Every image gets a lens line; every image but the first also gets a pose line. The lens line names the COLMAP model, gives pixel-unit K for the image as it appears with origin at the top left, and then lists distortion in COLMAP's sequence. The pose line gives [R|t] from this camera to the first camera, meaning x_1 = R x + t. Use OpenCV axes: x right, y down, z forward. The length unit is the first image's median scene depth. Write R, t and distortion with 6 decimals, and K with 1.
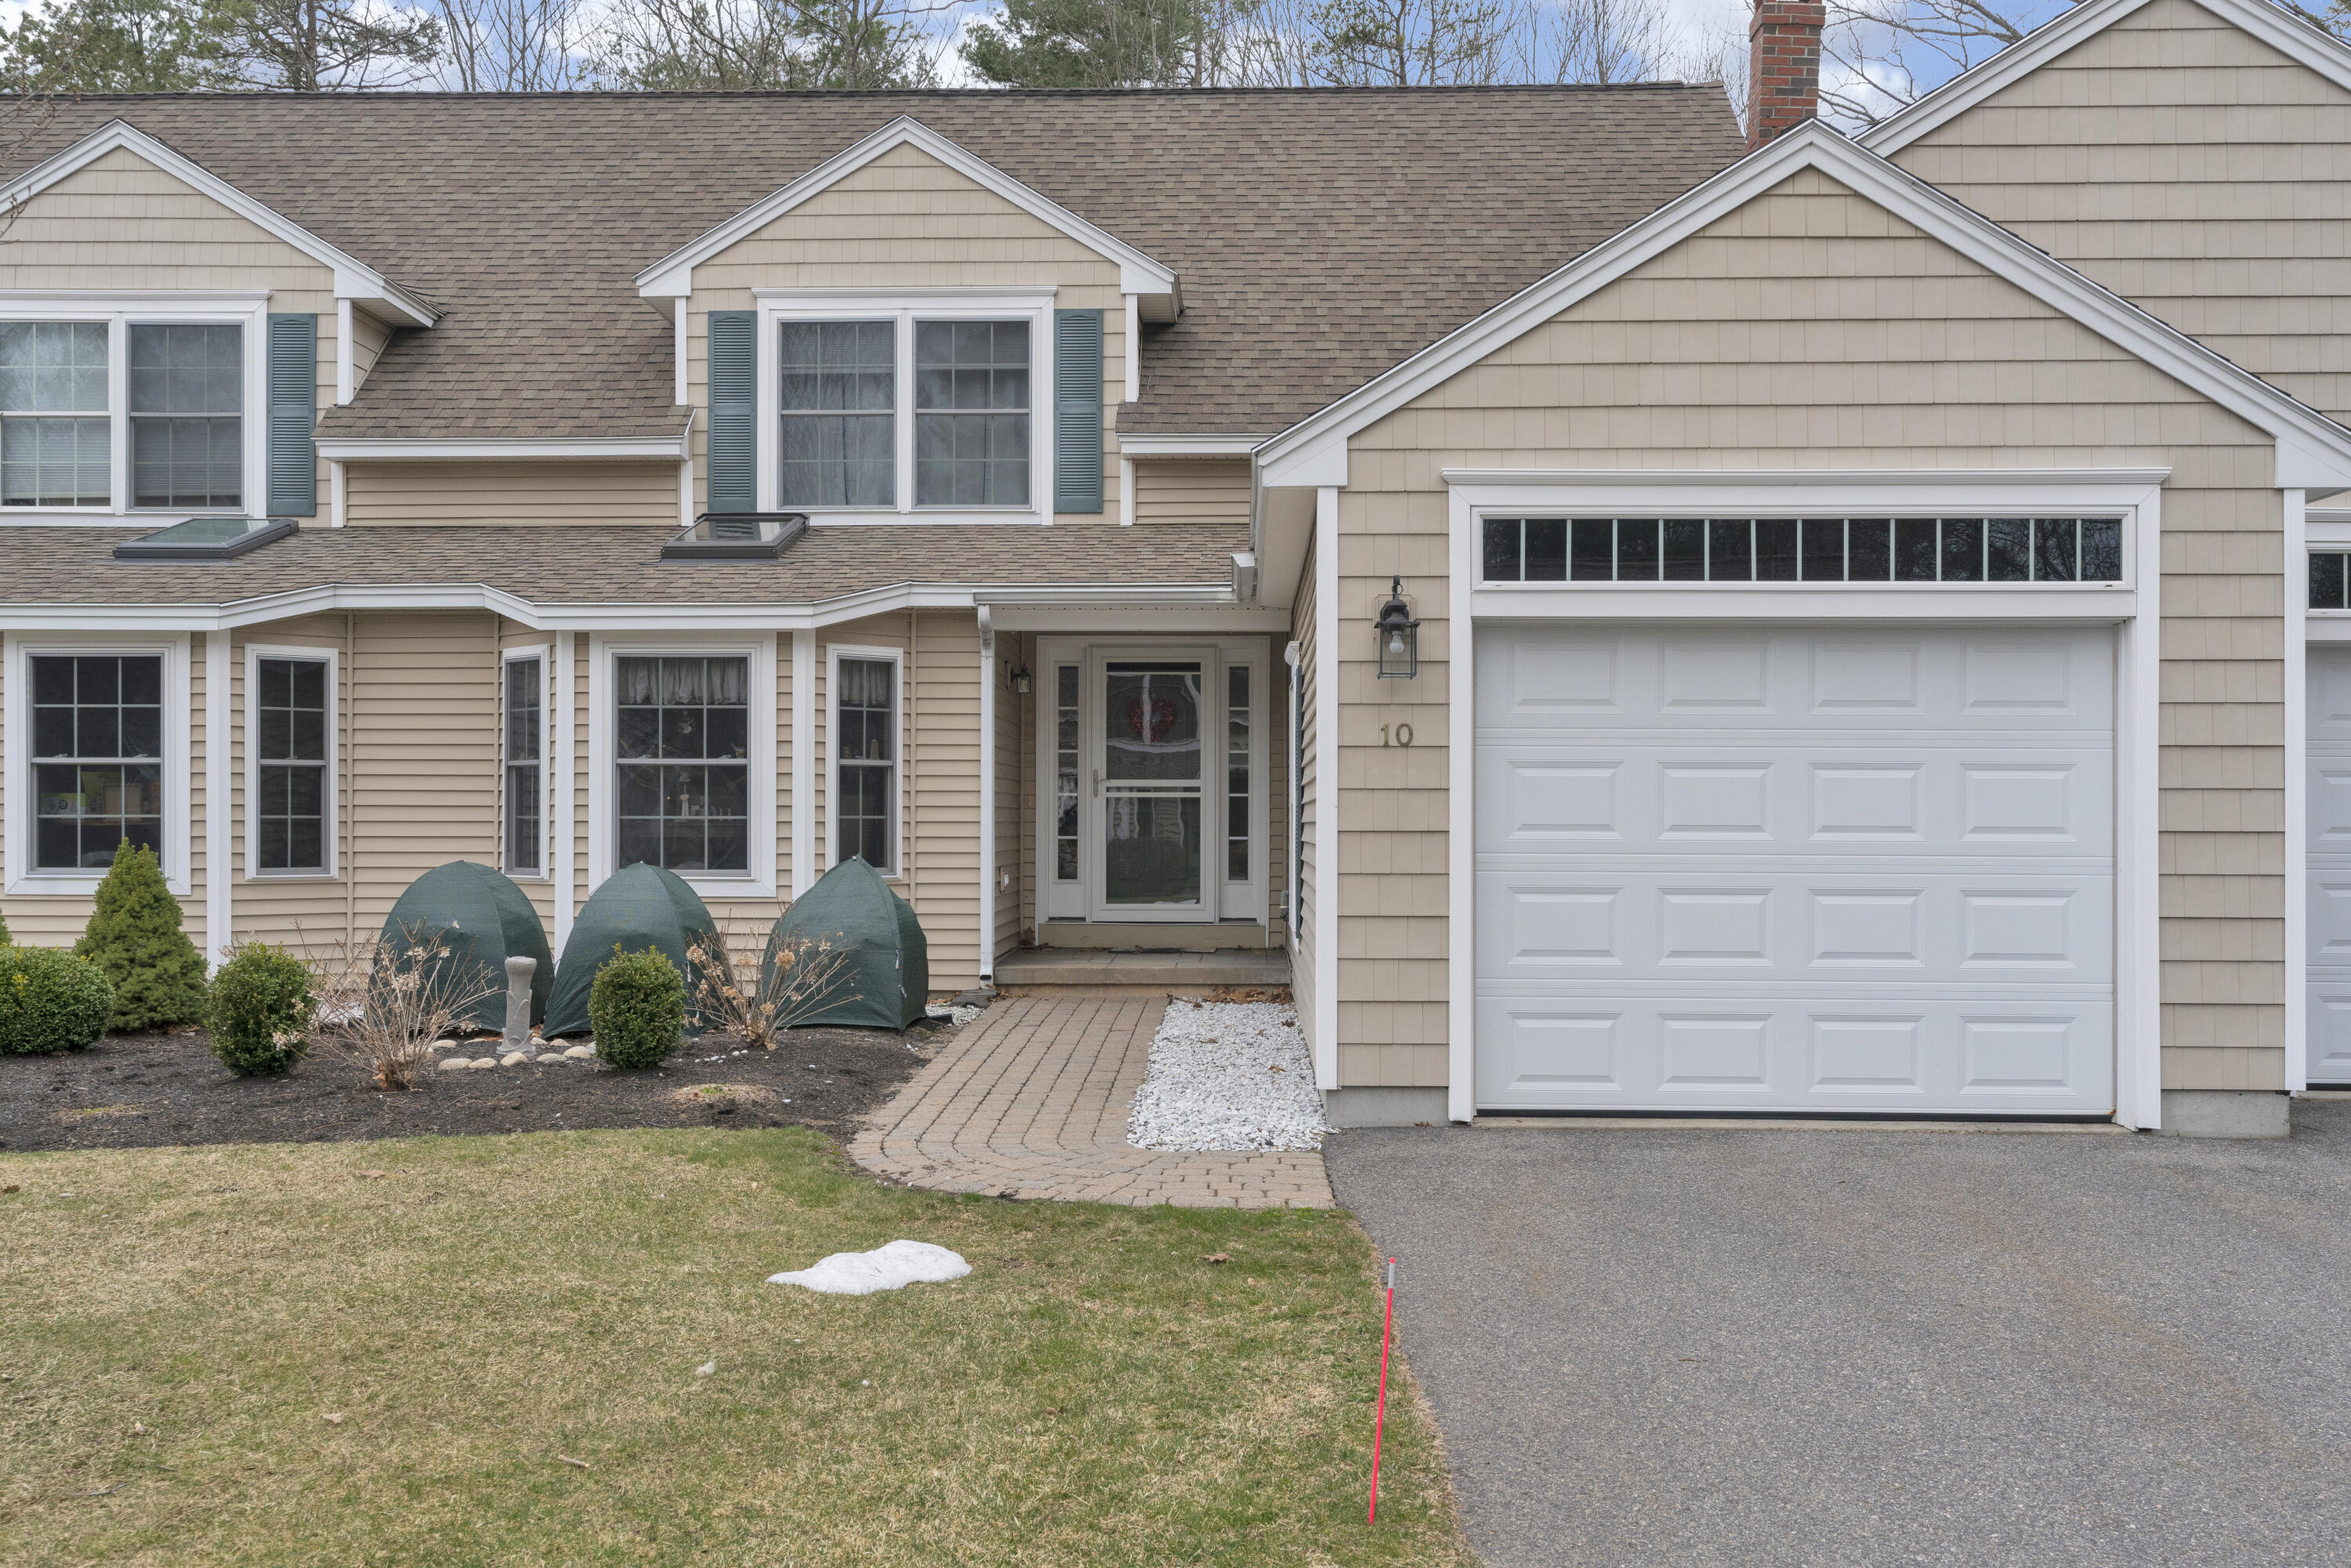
lens RADIAL K [[2248.9, 0, 1175.2], [0, 2248.9, 800.9], [0, 0, 1]] dist [-0.020905, 0.000000]
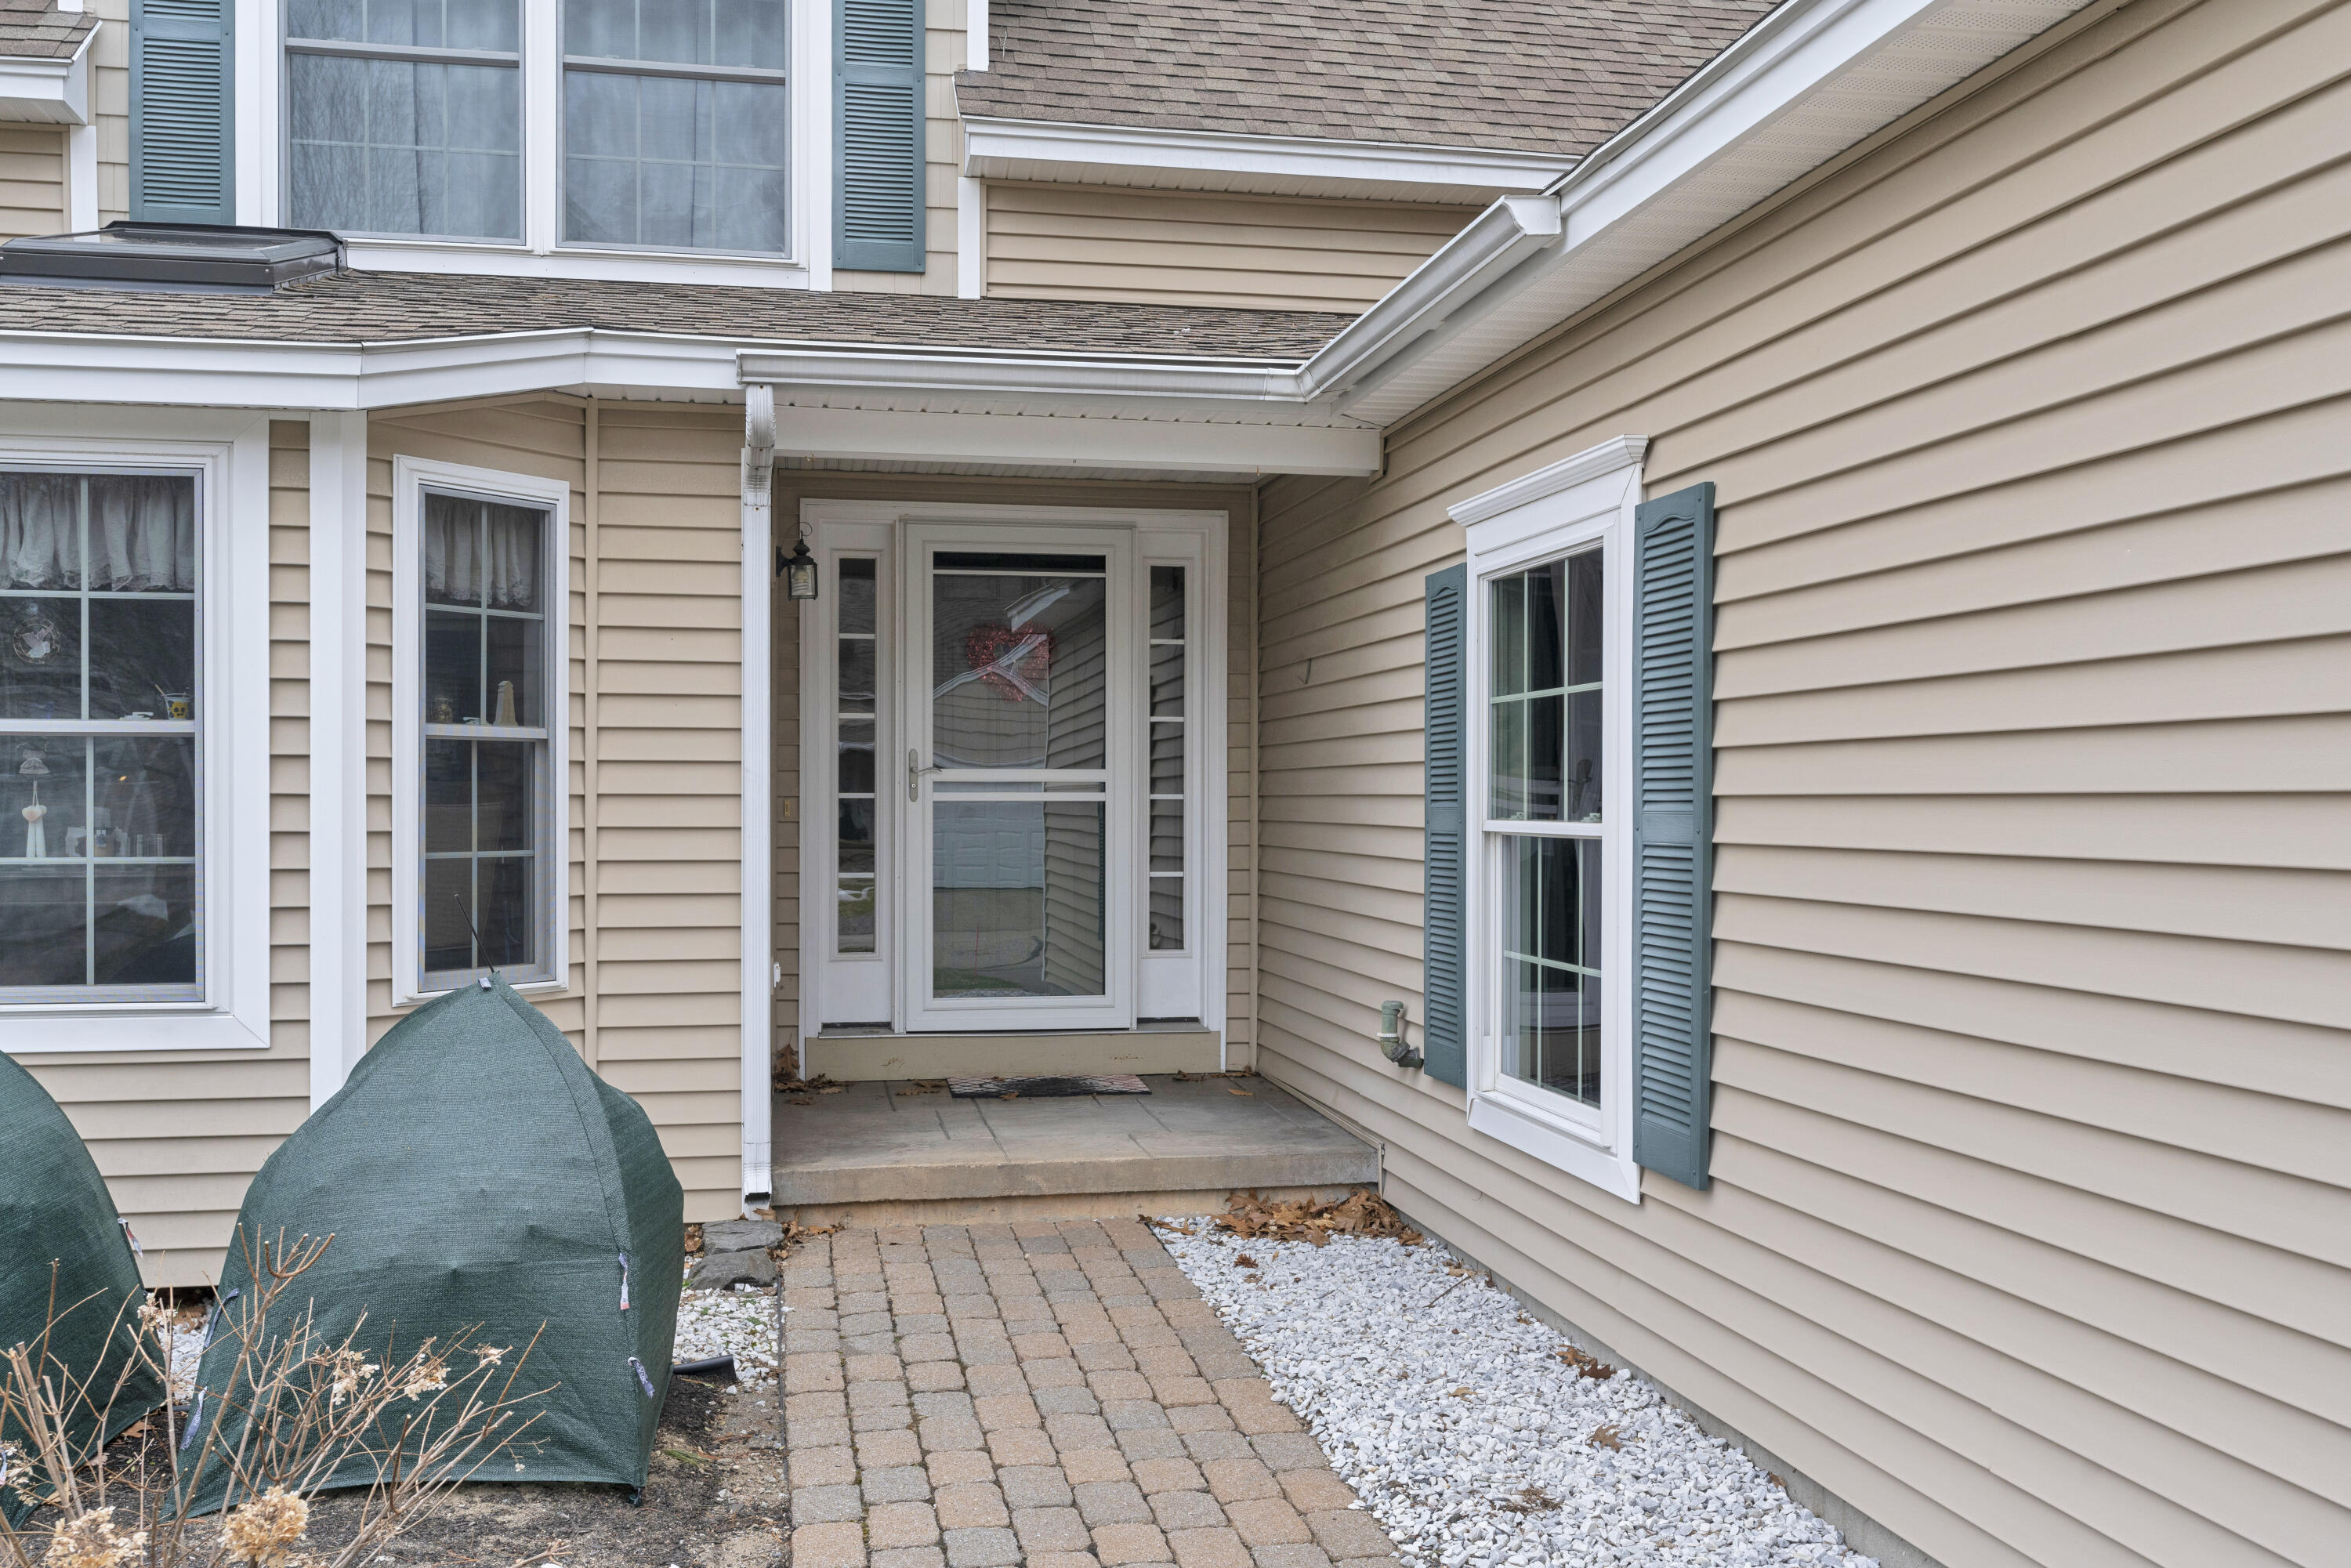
lens RADIAL K [[2081.1, 0, 1175.3], [0, 2081.1, 798.7], [0, 0, 1]] dist [-0.000825, 0.008415]
pose [[0.975608, -0.001164, 0.219519, -0.096815], [-0.000852, 0.999958, 0.009087, -0.007801], [-0.219520, -0.009052, 0.975566, 0.578359]]
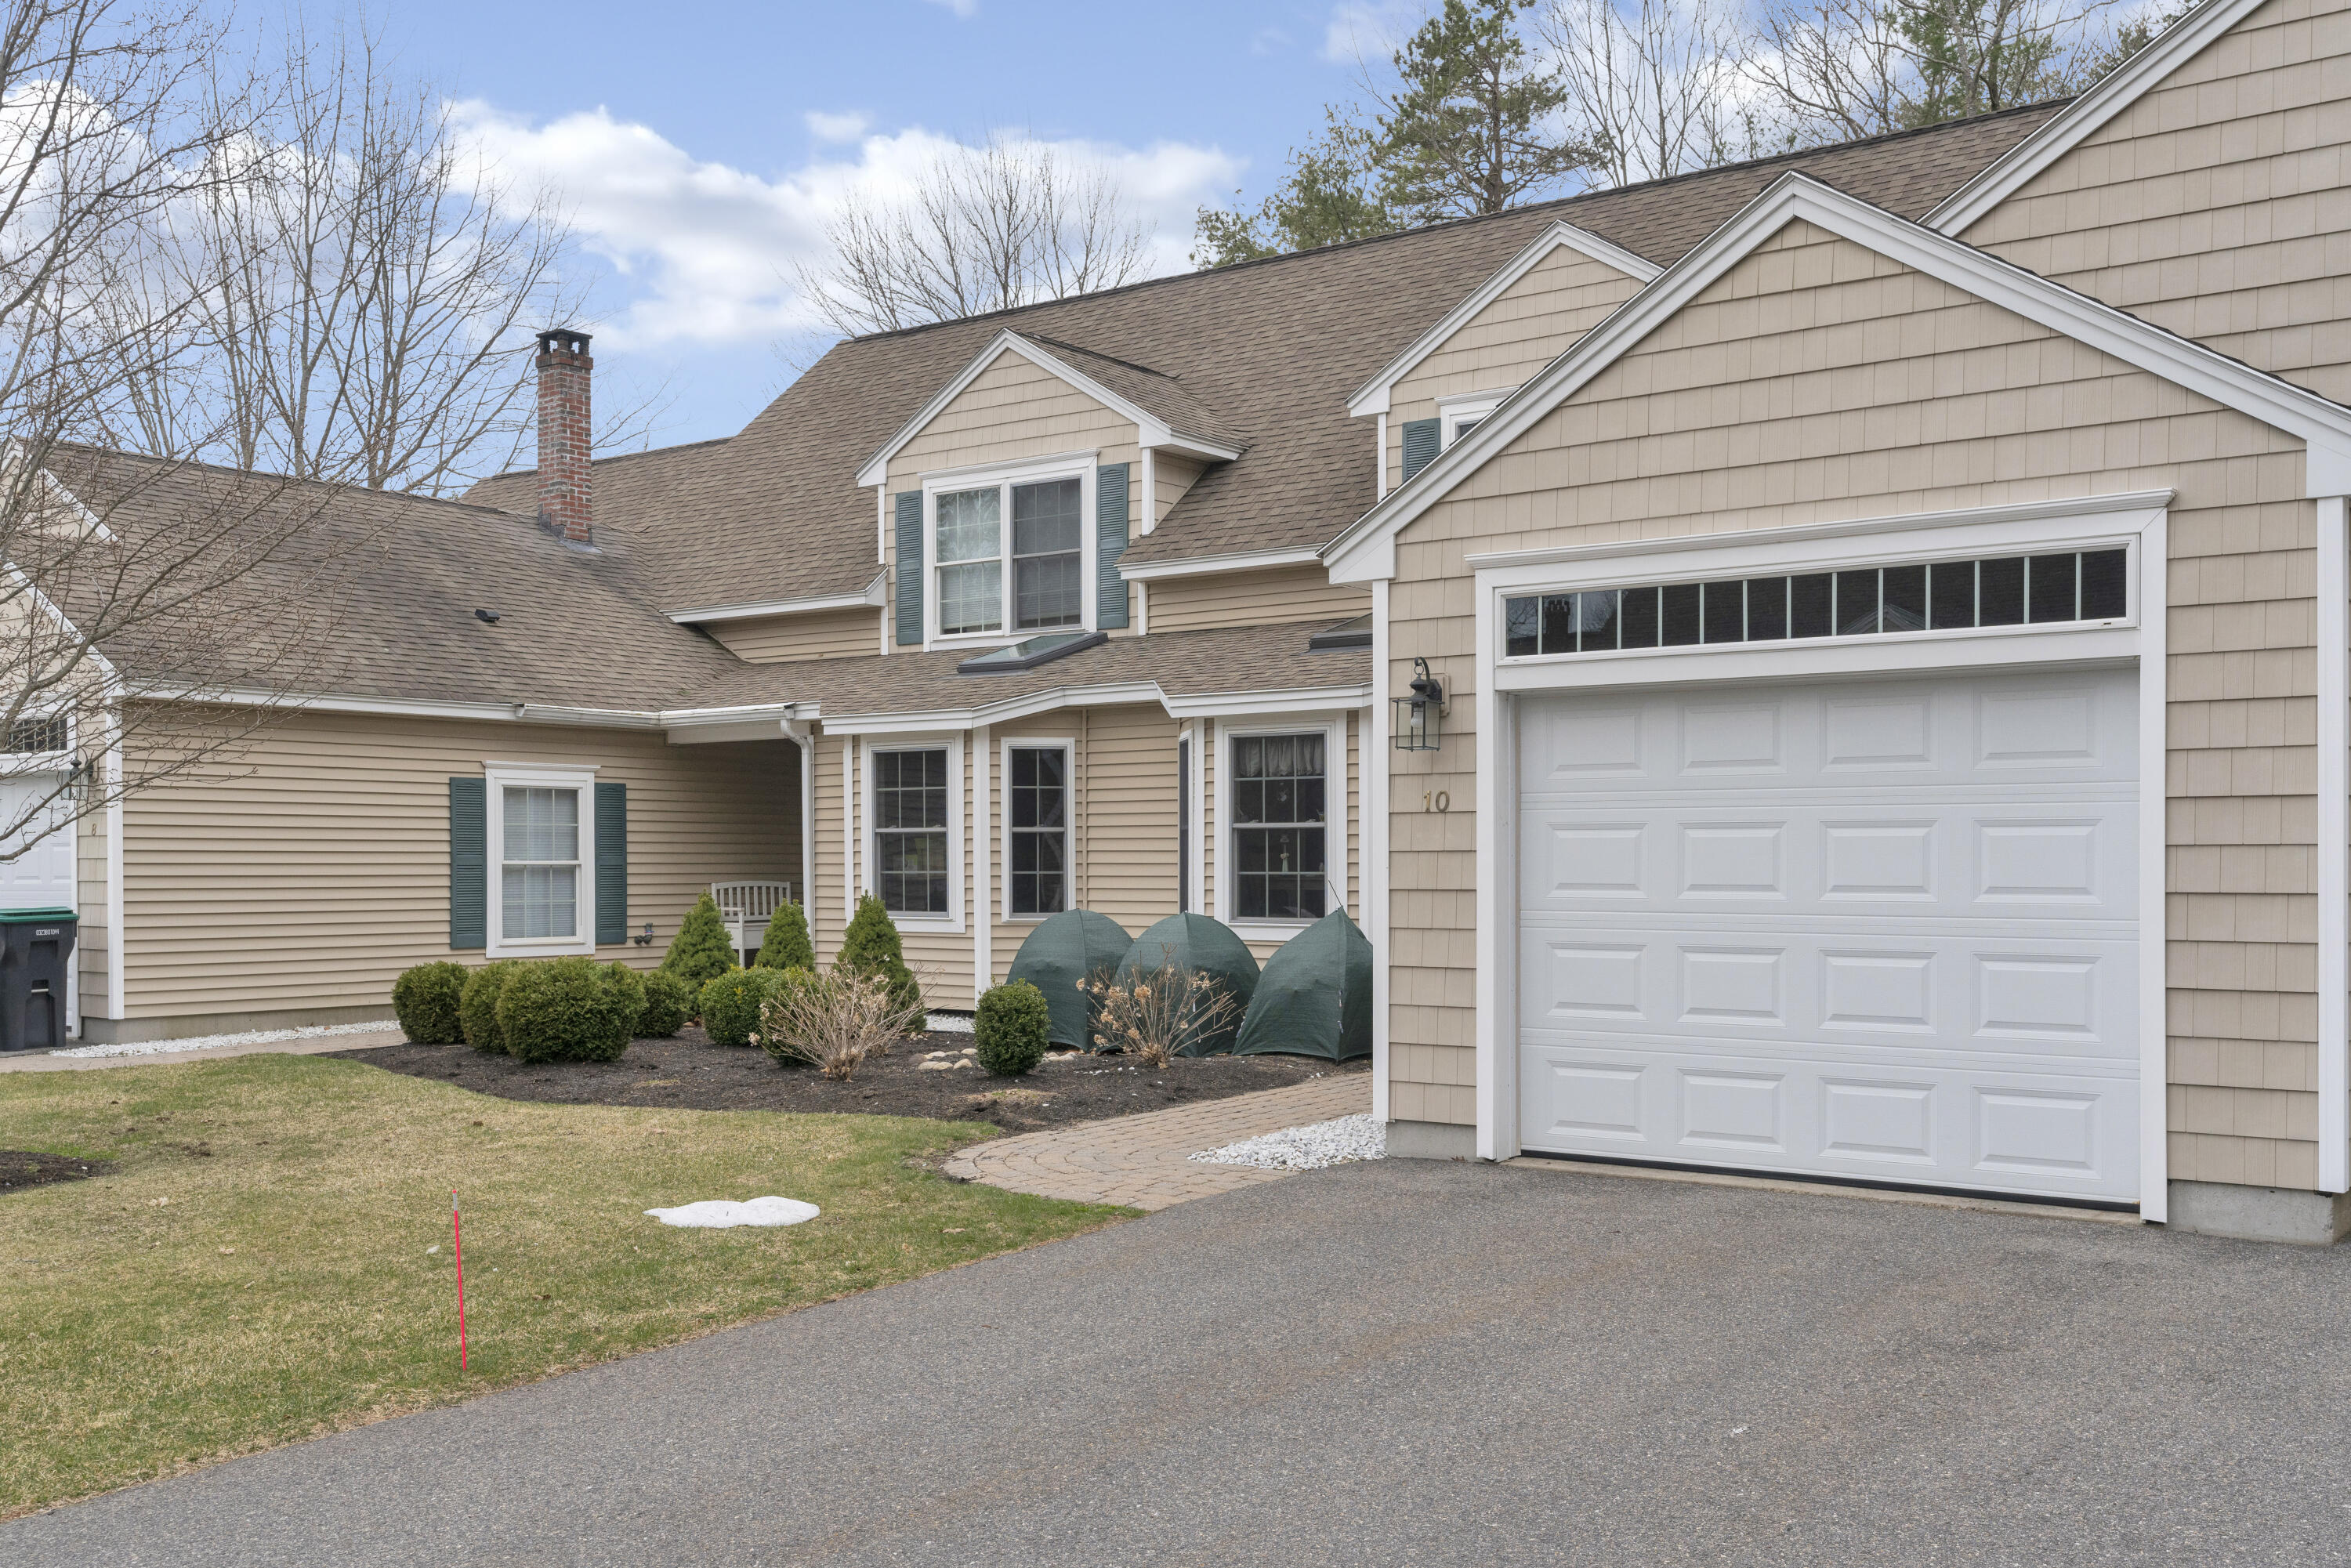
lens RADIAL K [[2227.4, 0, 1149.8], [0, 2227.4, 872.4], [0, 0, 1]] dist [-0.059226, 0.000000]
pose [[0.801003, -0.001040, -0.598659, 0.414383], [0.007994, 0.999928, 0.008958, -0.003776], [0.598607, -0.011961, 0.800954, 0.030896]]
